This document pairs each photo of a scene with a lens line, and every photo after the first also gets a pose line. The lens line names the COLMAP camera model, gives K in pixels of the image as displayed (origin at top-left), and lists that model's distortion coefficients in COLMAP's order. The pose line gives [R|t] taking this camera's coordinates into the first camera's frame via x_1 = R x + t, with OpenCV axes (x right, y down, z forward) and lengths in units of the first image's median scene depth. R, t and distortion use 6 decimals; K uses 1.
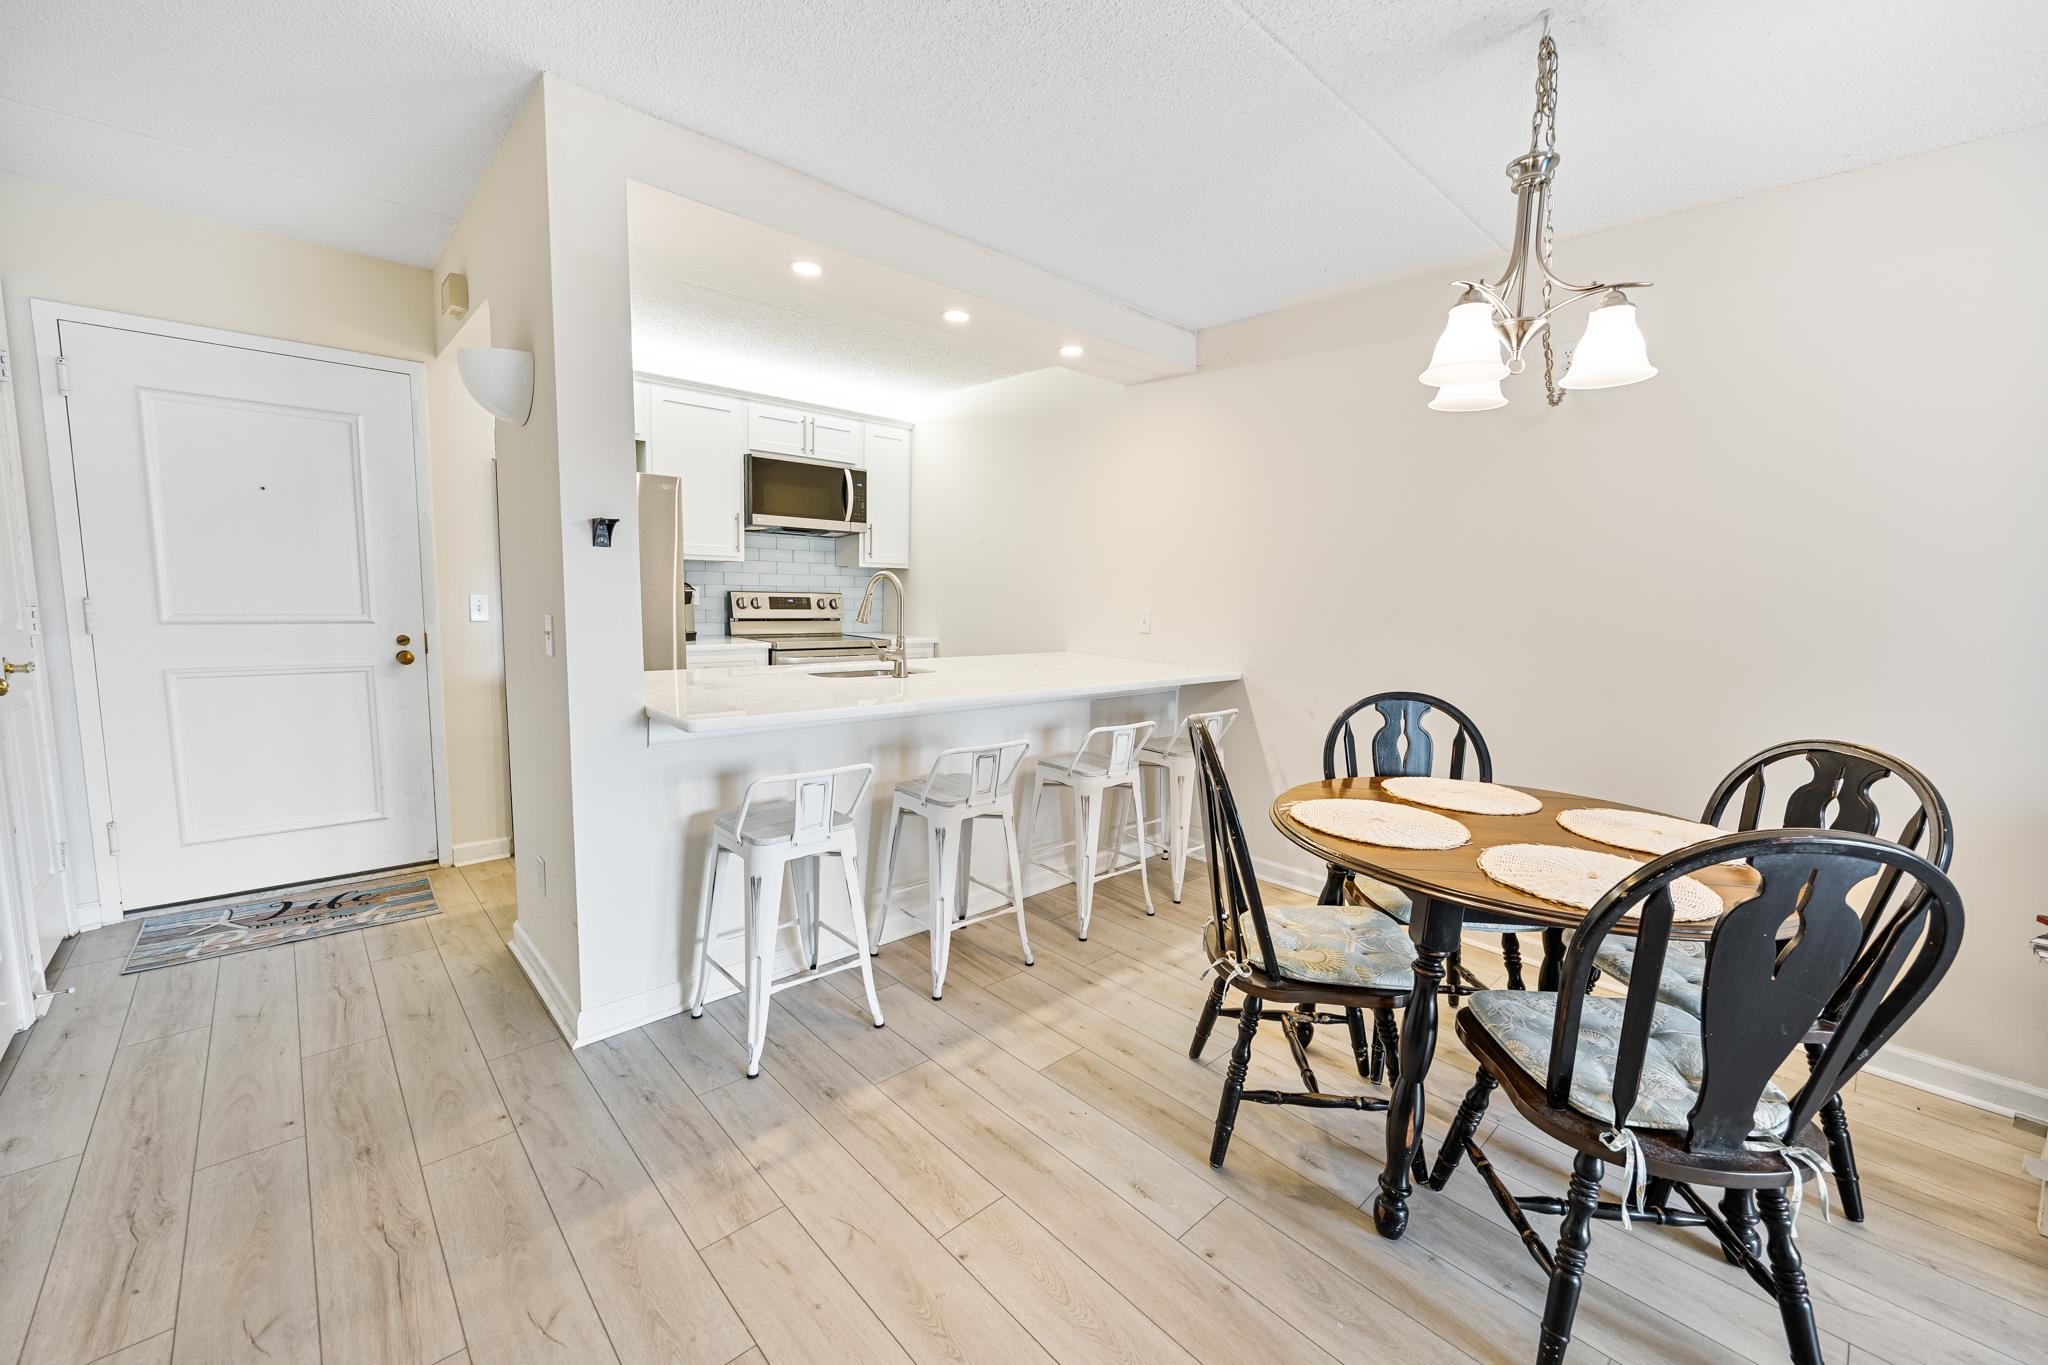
lens RADIAL K [[795.0, 0, 1018.1], [0, 795.0, 692.4], [0, 0, 1]] dist [-0.003973, -0.000582]
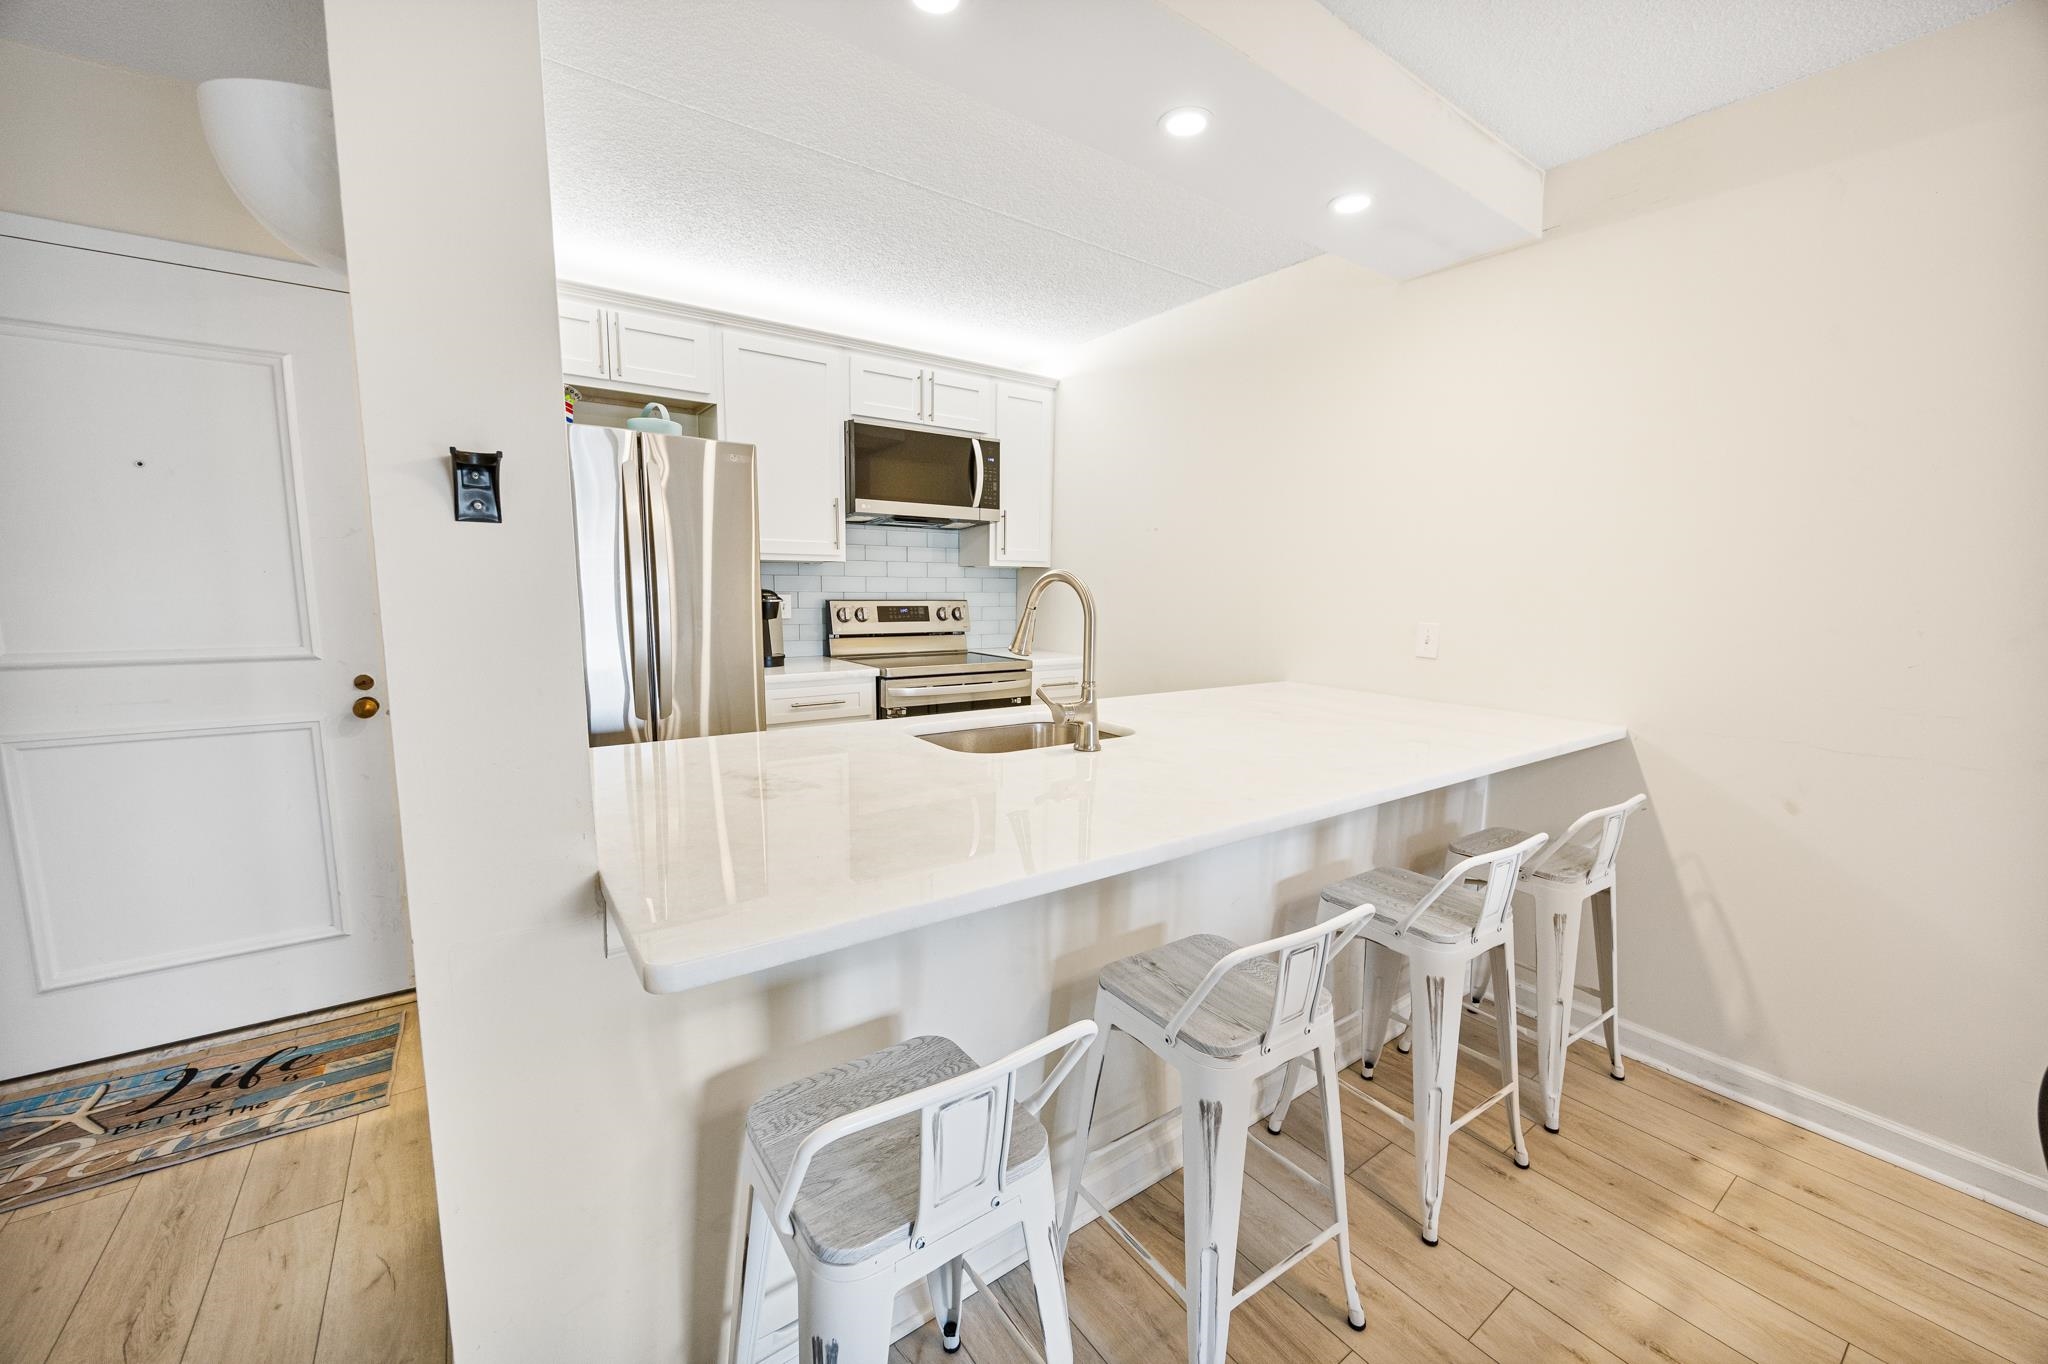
lens RADIAL K [[795.0, 0, 1029.4], [0, 795.0, 698.7], [0, 0, 1]] dist [-0.003973, -0.000582]
pose [[0.992651, 0.000960, -0.121008, -0.074082], [0.000143, 0.999959, 0.009102, -0.038755], [0.121012, -0.009052, 0.992610, 0.254187]]
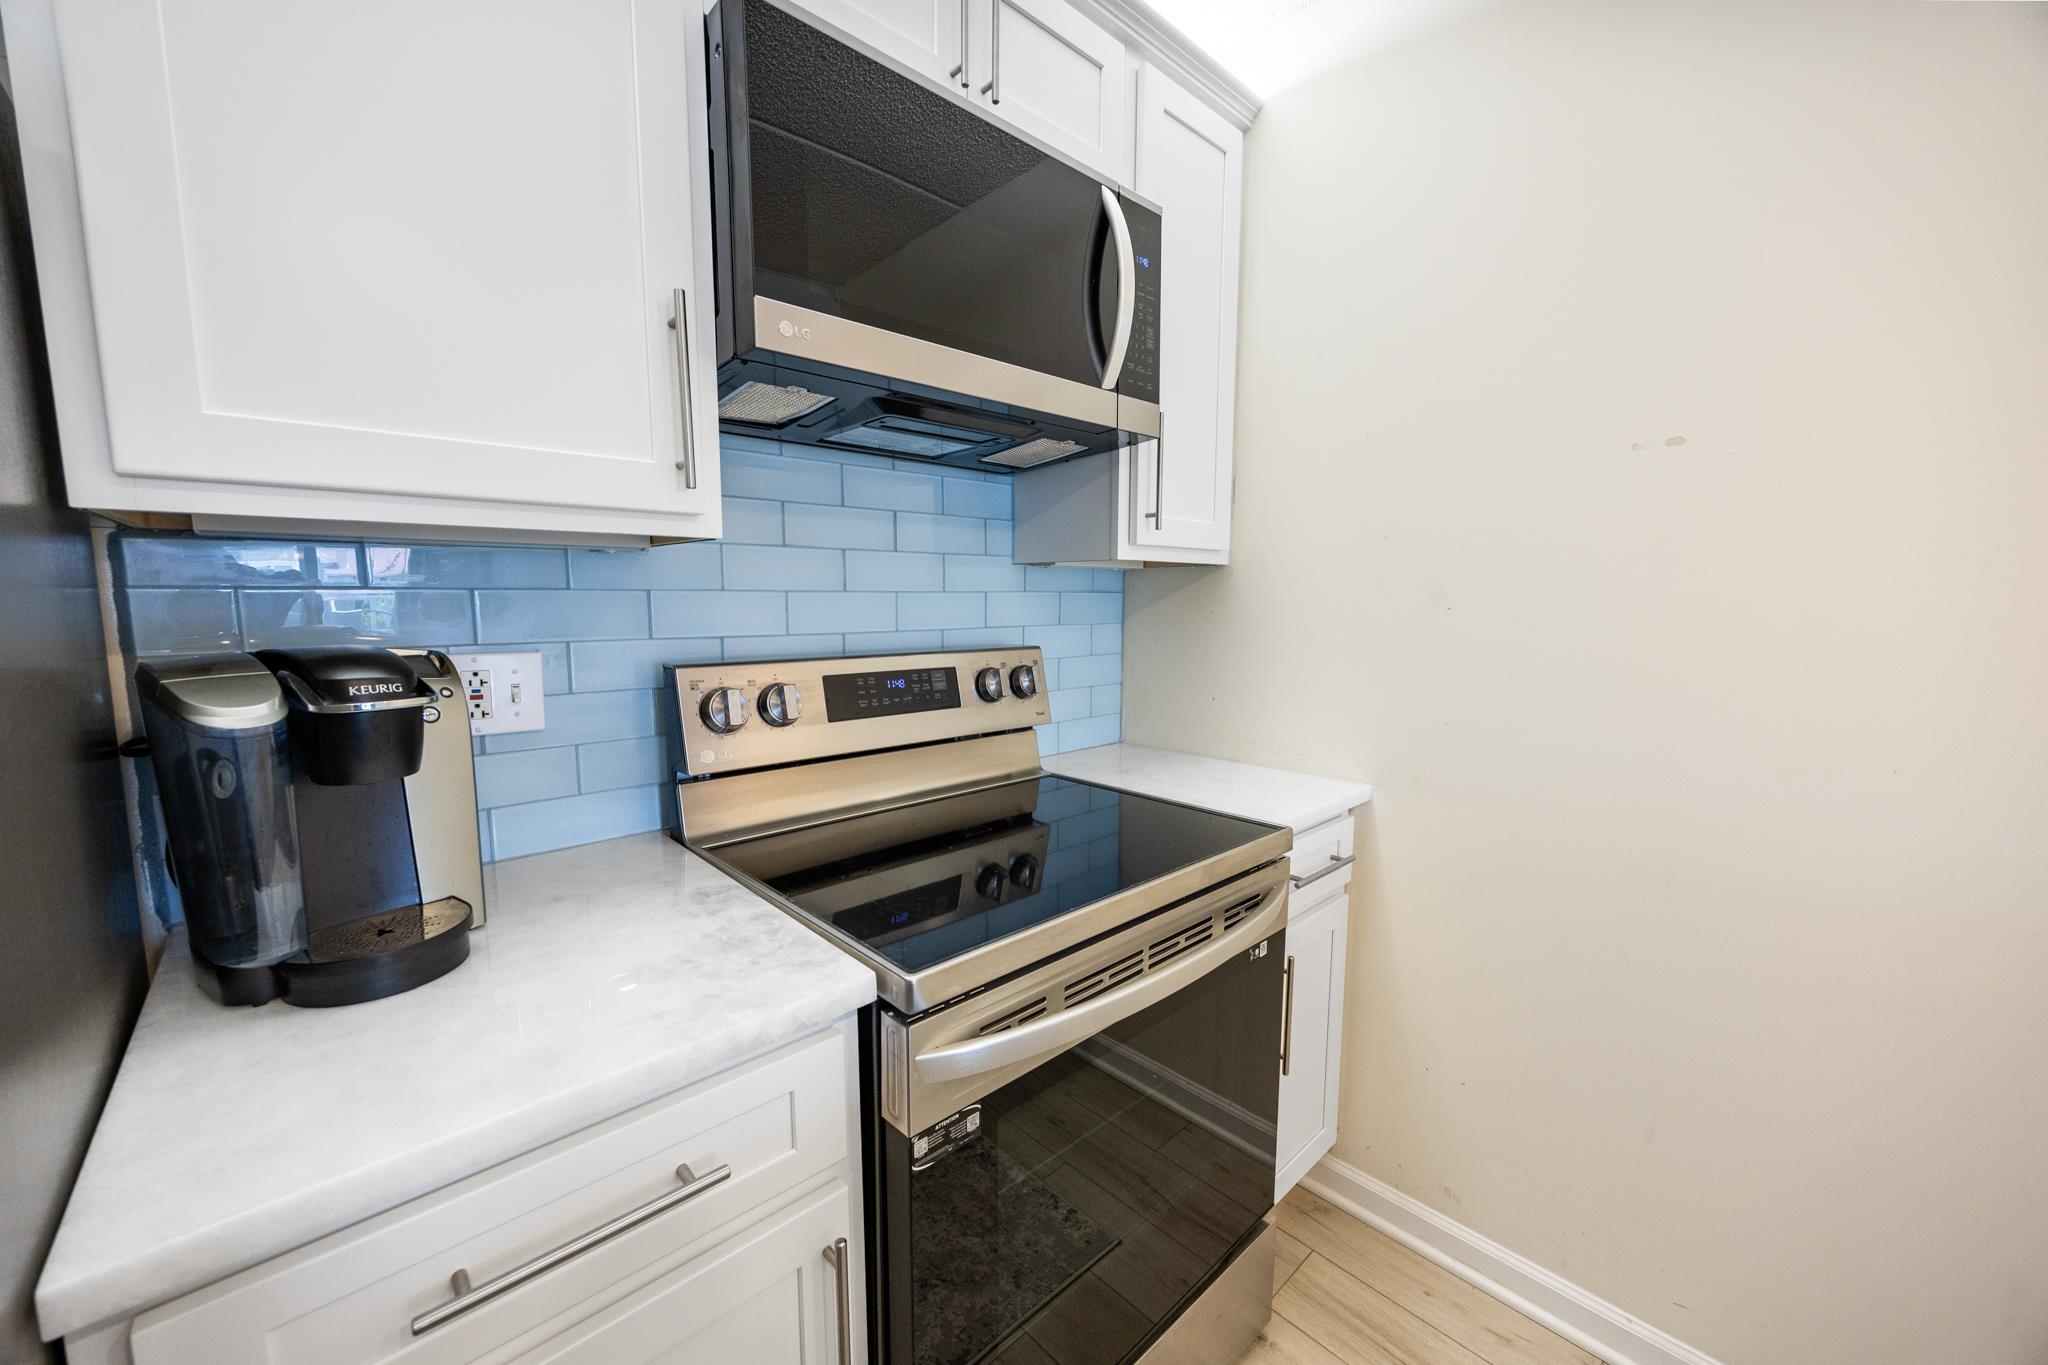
lens RADIAL K [[795.0, 0, 1041.6], [0, 795.0, 693.1], [0, 0, 1]] dist [-0.003973, -0.000582]
pose [[0.998971, -0.035554, 0.028156, -0.265811], [0.036019, 0.999220, -0.016173, -0.115586], [-0.027559, 0.017170, 0.999473, 0.781718]]
